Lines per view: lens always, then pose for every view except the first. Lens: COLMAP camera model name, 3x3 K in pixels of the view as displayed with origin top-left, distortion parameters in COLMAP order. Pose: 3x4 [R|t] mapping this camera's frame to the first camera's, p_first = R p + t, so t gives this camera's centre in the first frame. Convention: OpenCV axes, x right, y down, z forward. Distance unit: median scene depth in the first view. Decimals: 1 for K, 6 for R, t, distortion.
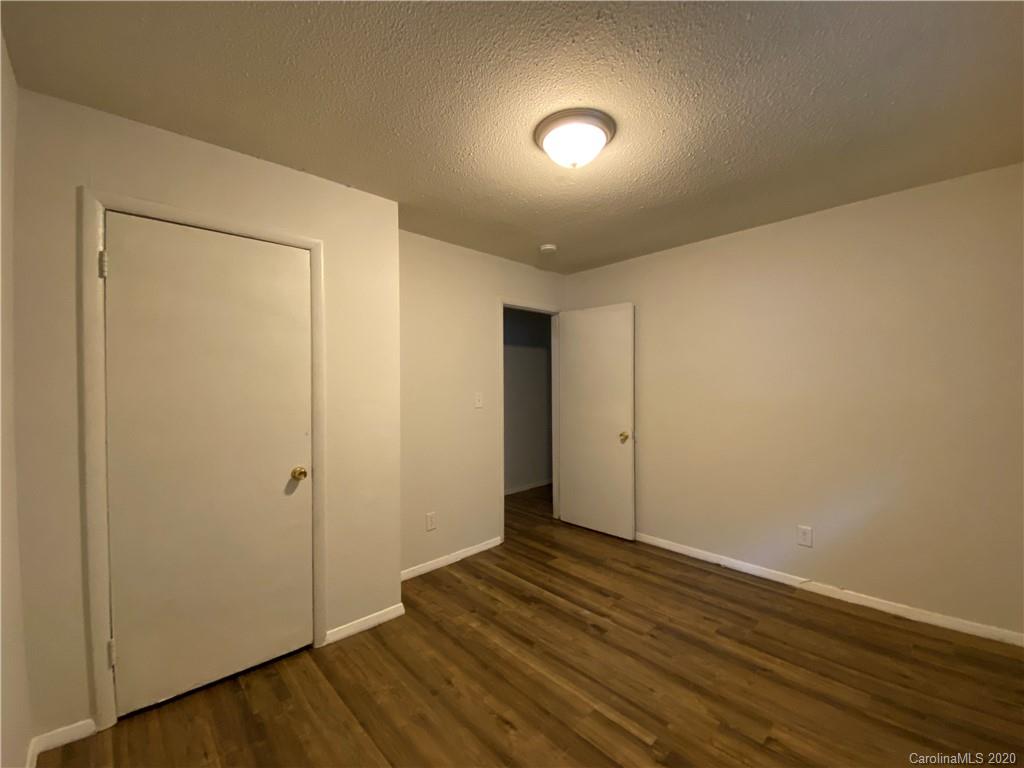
lens RADIAL K [[419.8, 0, 511.6], [0, 419.8, 385.8], [0, 0, 1]] dist [0.032846, -0.026895]
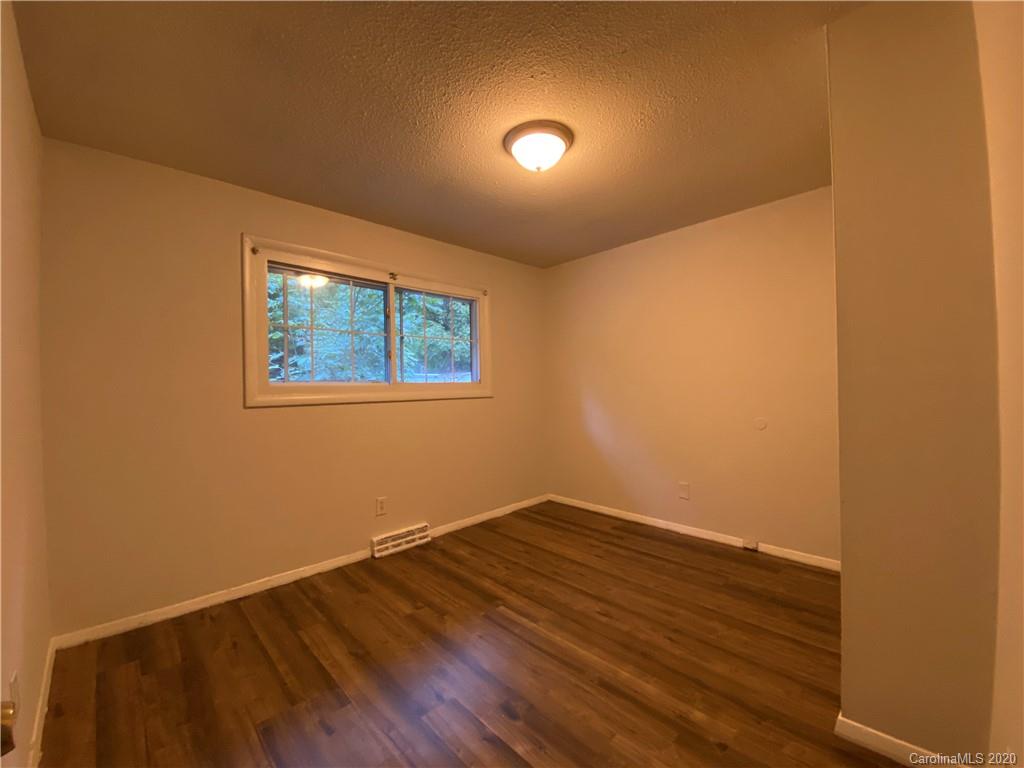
lens RADIAL K [[419.8, 0, 511.6], [0, 419.8, 385.8], [0, 0, 1]] dist [0.032846, -0.026895]
pose [[-0.999578, 0.027849, -0.008247, 0.227795], [0.027823, 0.999607, 0.003290, 0.060342], [0.008335, 0.003059, -0.999961, 1.978122]]
